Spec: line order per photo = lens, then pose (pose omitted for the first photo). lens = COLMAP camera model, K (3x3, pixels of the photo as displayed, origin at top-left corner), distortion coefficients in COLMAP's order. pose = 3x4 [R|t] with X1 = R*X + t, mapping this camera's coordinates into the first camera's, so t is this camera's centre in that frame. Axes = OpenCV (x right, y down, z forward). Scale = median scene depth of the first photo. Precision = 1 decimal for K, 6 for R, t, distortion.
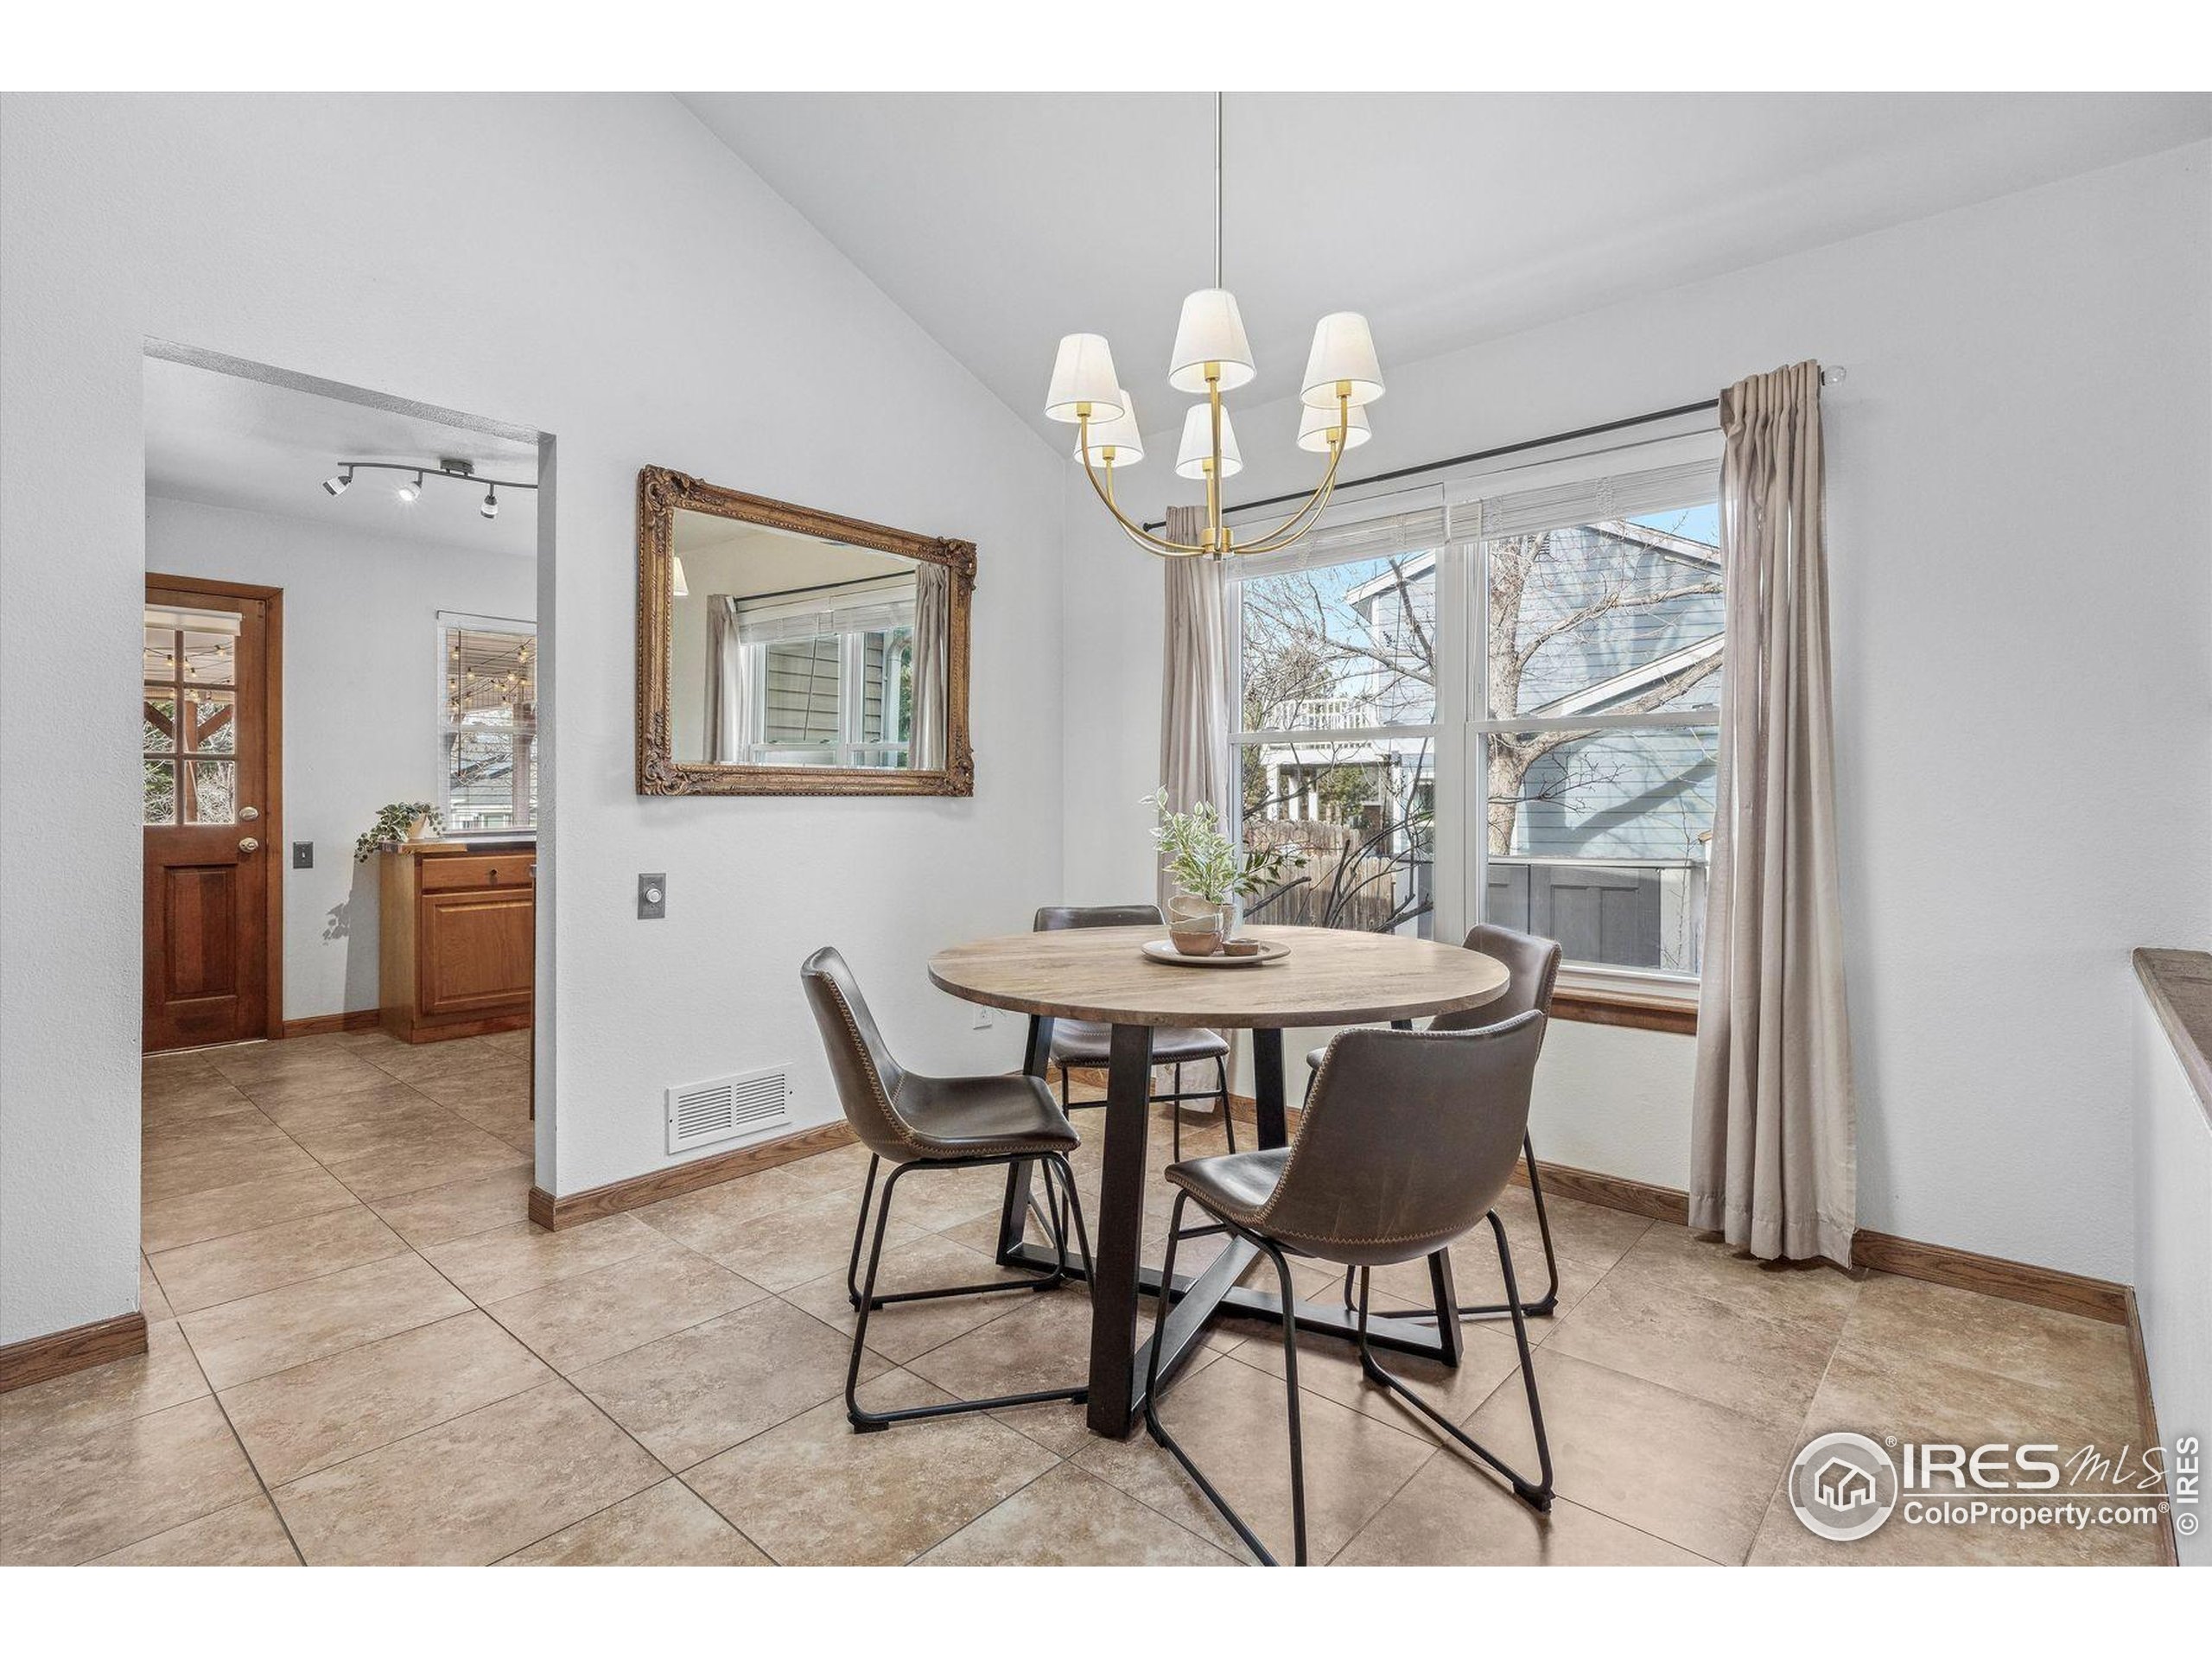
lens RADIAL K [[1089.9, 0, 1128.4], [0, 1089.9, 798.4], [0, 0, 1]] dist [-0.000436, -0.000498]
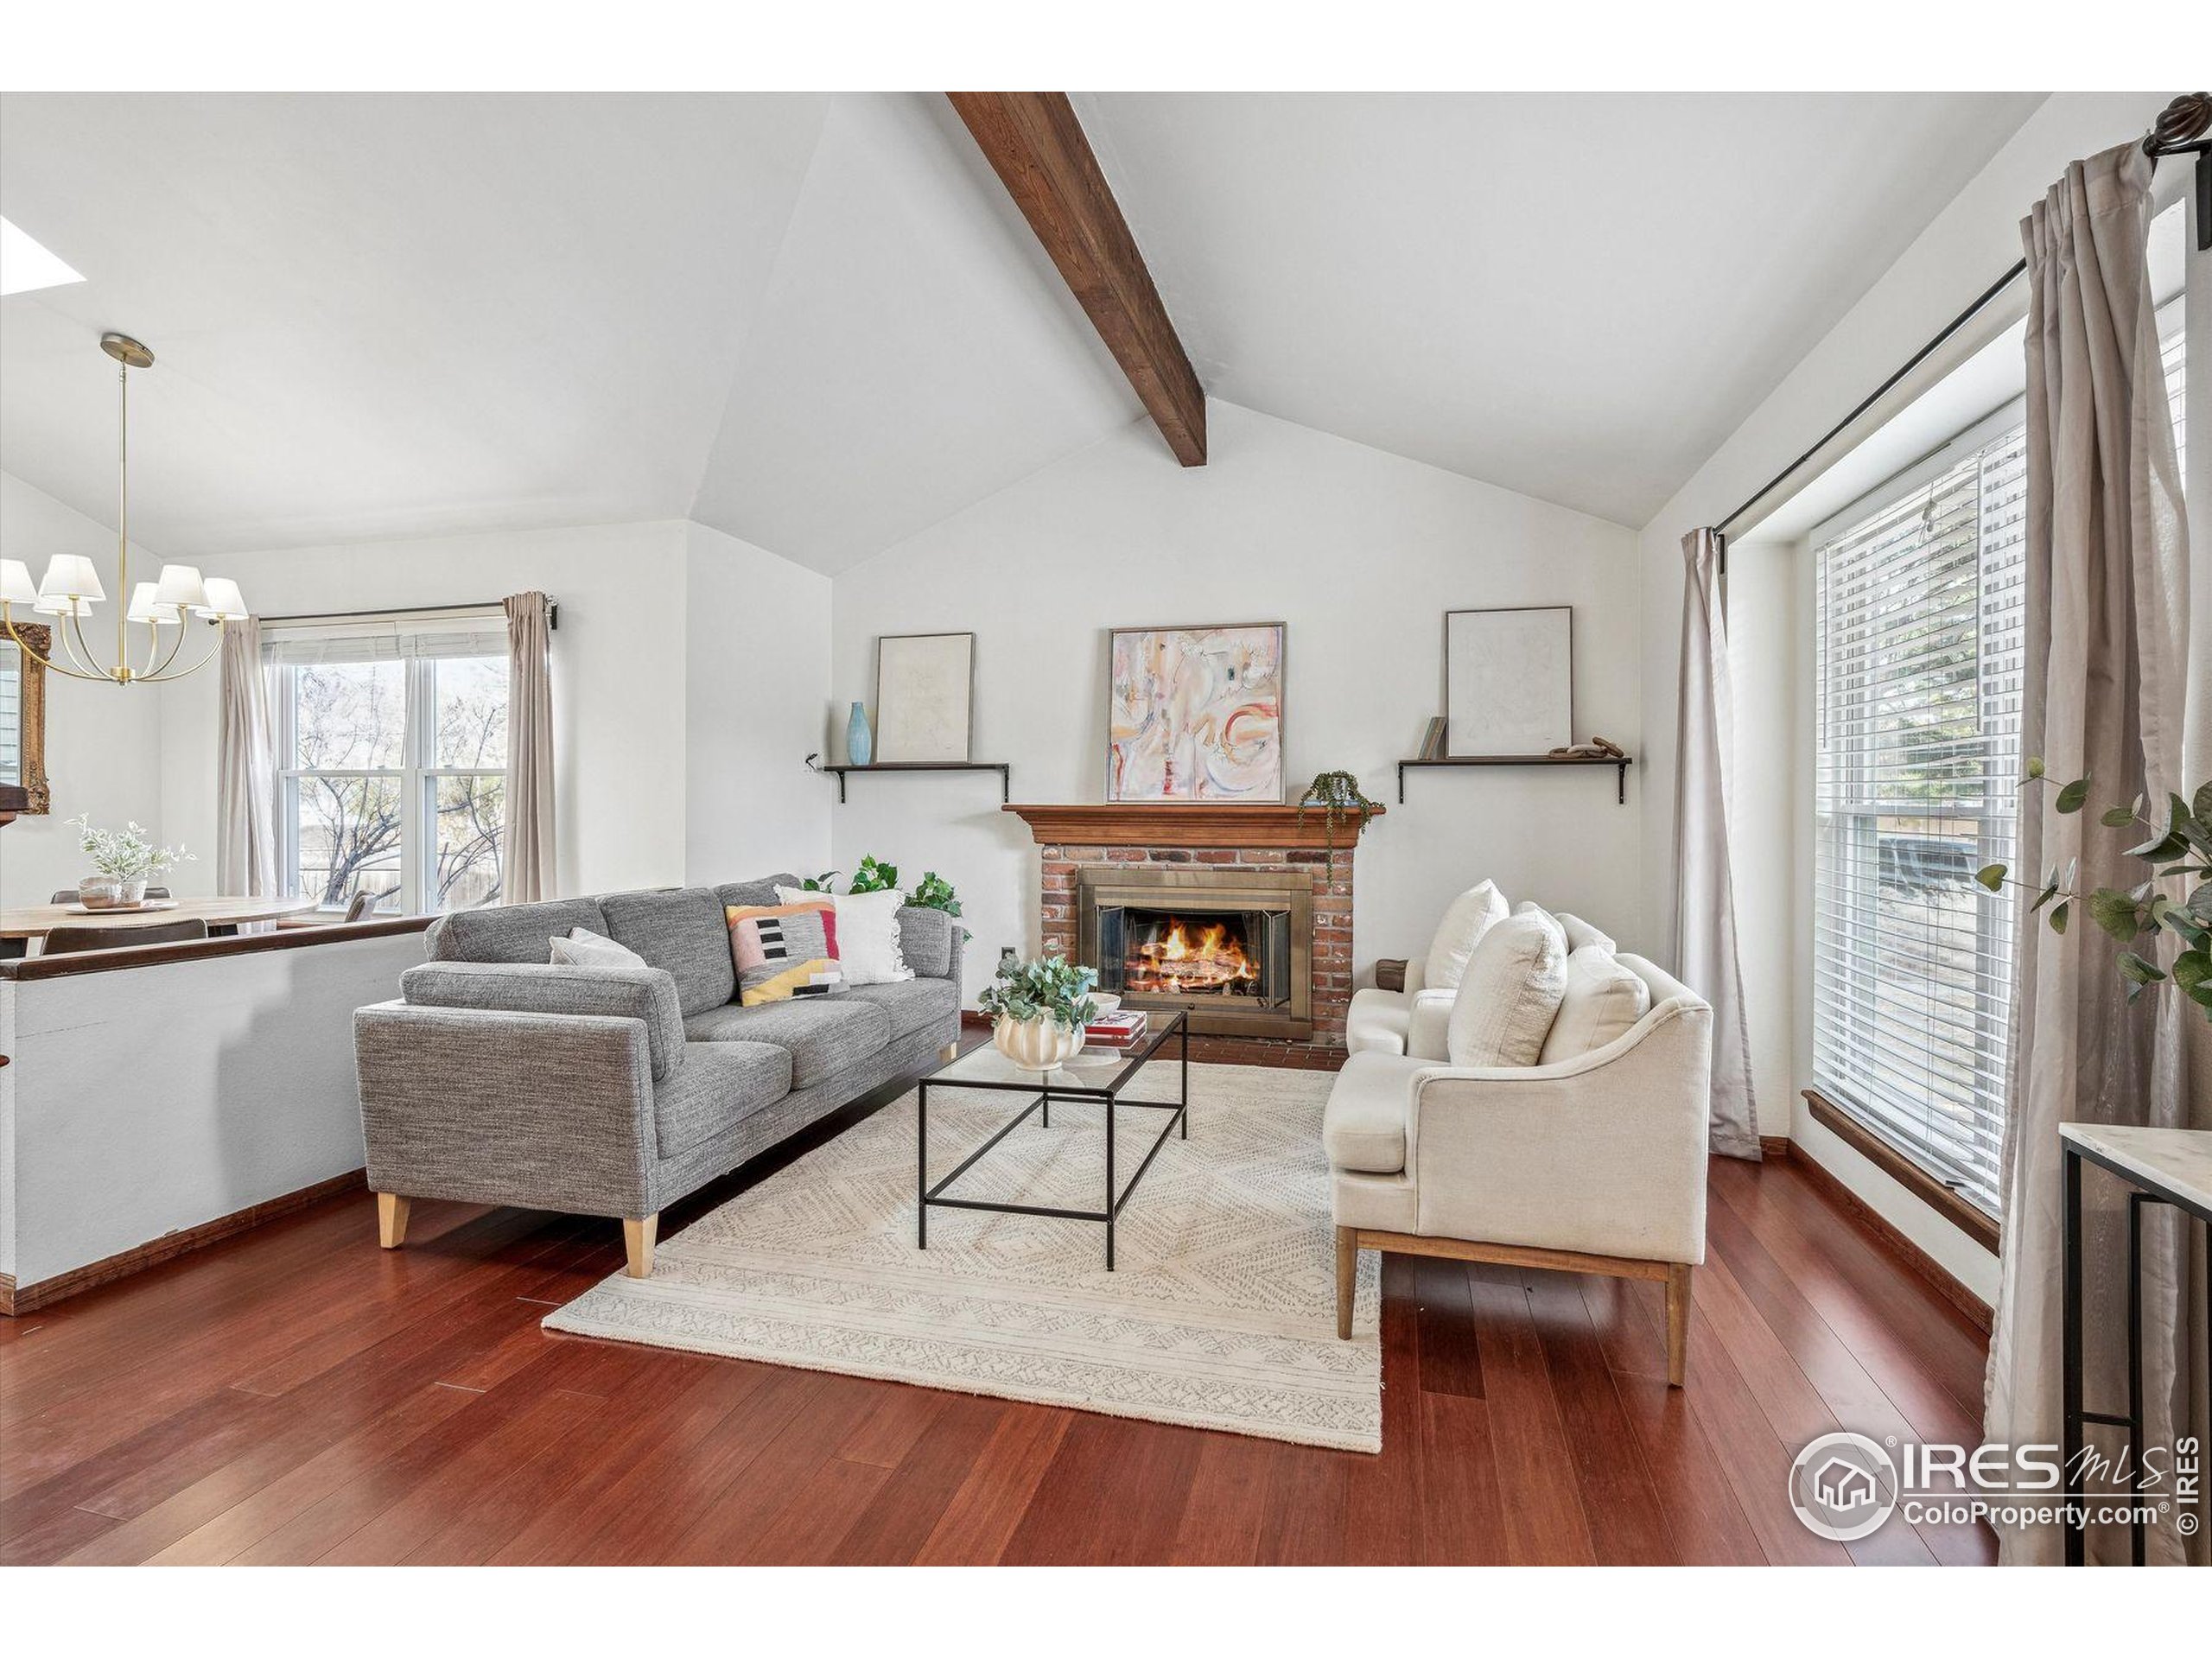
lens RADIAL K [[1074.9, 0, 1100.8], [0, 1074.9, 816.2], [0, 0, 1]] dist [-0.000367, 0.000309]
pose [[0.904103, -0.003816, 0.427297, 0.359916], [-0.002263, 0.999903, 0.013719, -0.016536], [-0.427308, -0.013370, 0.904007, -0.582339]]
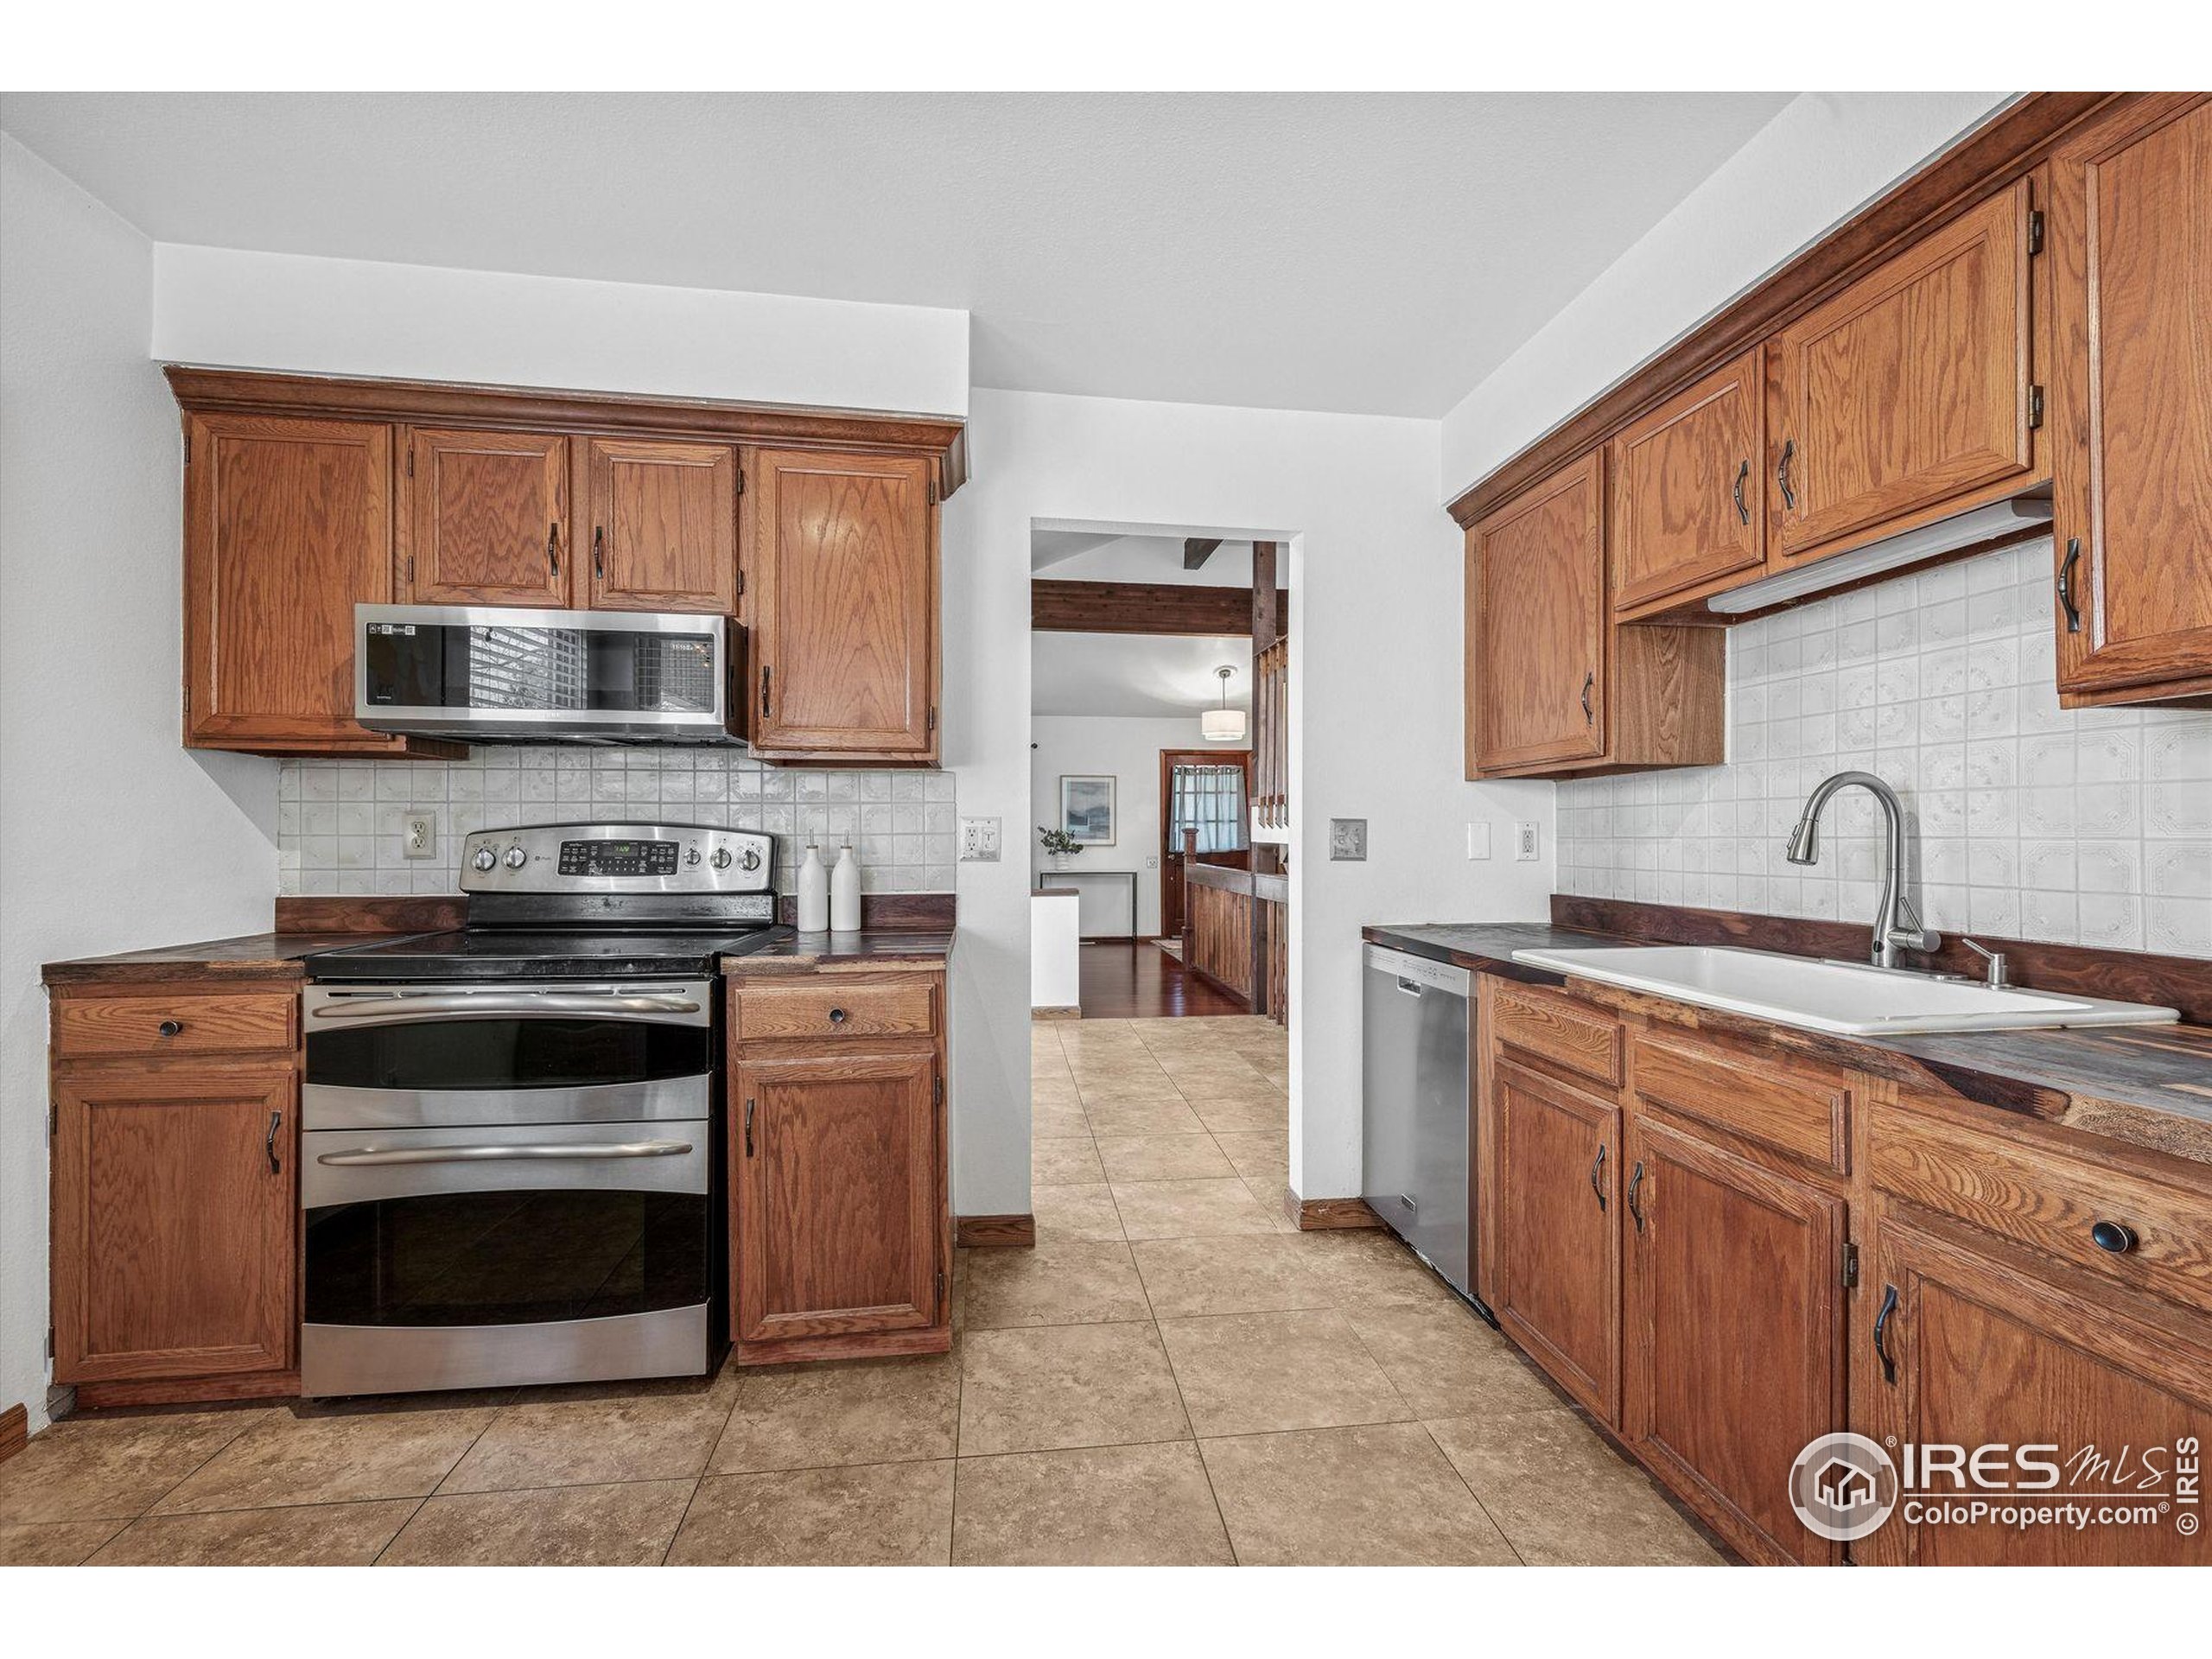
lens RADIAL K [[943.8, 0, 1106.0], [0, 943.8, 829.5], [0, 0, 1]] dist [-0.002720, -0.000078]
pose [[-0.748310, 0.000287, 0.663349, -0.718313], [-0.003746, 0.999982, -0.004659, -0.006682], [-0.663339, -0.005971, -0.748296, 0.975597]]
